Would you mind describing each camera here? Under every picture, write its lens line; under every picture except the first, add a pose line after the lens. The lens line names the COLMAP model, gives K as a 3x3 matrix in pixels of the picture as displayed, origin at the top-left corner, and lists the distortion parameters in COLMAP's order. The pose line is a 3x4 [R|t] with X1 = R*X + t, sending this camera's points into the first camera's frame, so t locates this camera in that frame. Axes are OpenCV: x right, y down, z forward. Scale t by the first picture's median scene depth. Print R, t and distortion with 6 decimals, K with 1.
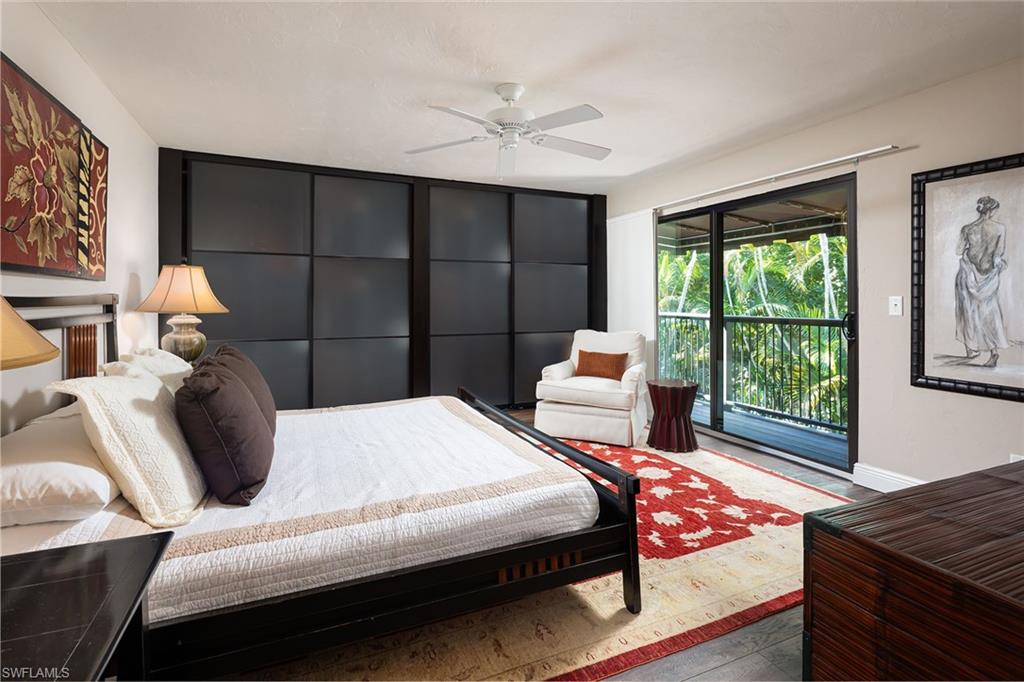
lens RADIAL K [[500.4, 0, 510.3], [0, 500.4, 298.8], [0, 0, 1]] dist [0.006634, 0.000593]
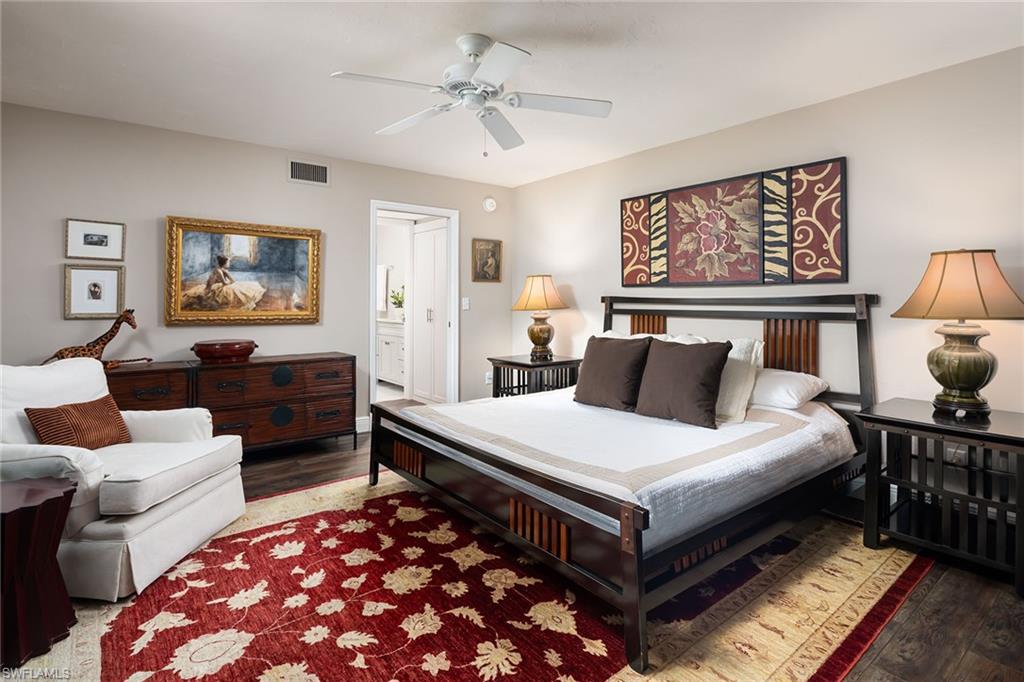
lens RADIAL K [[500.4, 0, 511.5], [0, 500.4, 299.3], [0, 0, 1]] dist [0.006634, 0.000593]
pose [[-0.967019, 0.000229, -0.254705, 0.160532], [0.000824, 0.999997, -0.002228, 0.003149], [0.254704, -0.002364, -0.967016, 1.973303]]
